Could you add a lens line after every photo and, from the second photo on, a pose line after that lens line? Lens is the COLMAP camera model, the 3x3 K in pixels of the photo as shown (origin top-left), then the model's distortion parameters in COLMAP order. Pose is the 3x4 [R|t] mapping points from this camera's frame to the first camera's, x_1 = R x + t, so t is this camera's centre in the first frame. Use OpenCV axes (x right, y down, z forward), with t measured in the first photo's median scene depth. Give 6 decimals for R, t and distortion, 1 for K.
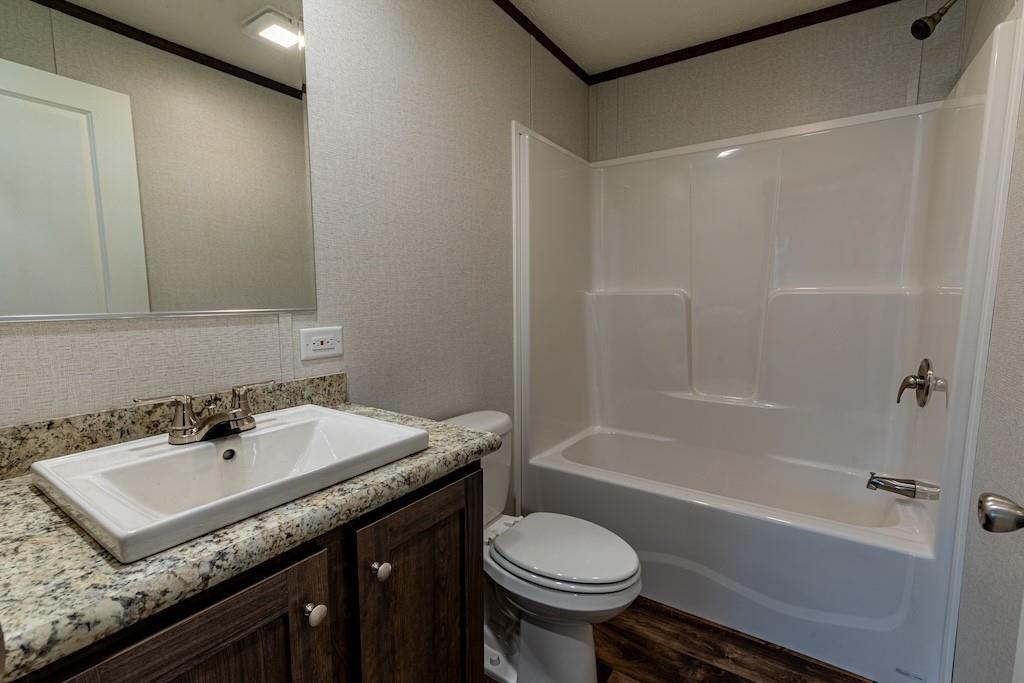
lens RADIAL K [[466.1, 0, 515.6], [0, 466.1, 343.7], [0, 0, 1]] dist [-0.002675, -0.000284]
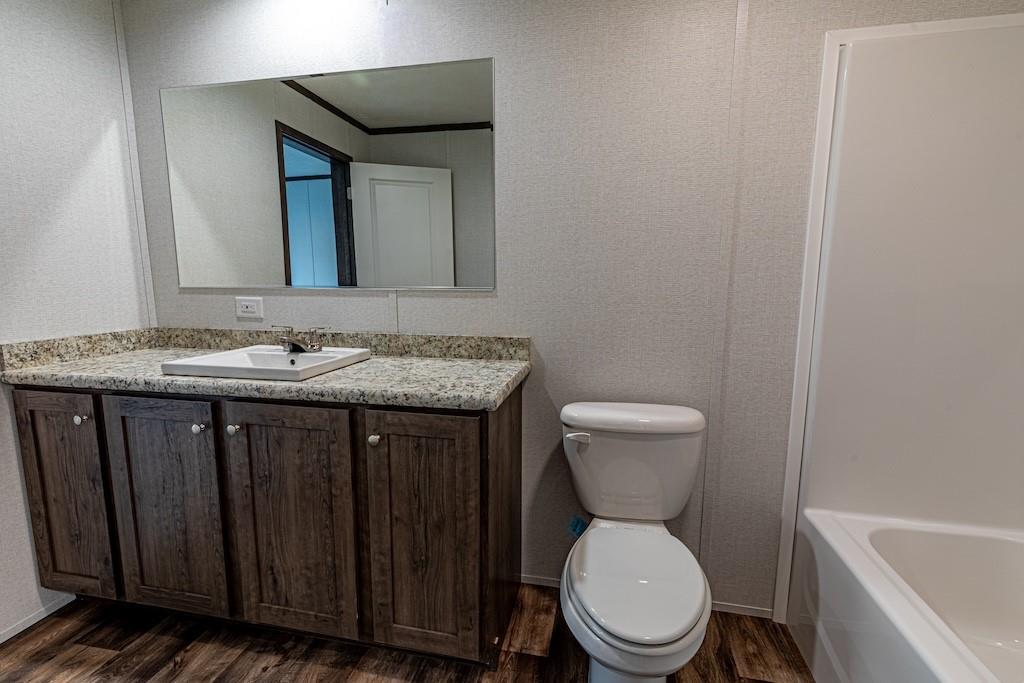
lens RADIAL K [[466.1, 0, 515.6], [0, 466.1, 343.7], [0, 0, 1]] dist [-0.002675, -0.000284]
pose [[0.410702, 0.143465, -0.900412, 1.508643], [-0.099291, 0.988708, 0.112244, -0.146922], [0.906347, 0.043304, 0.420309, 1.005330]]
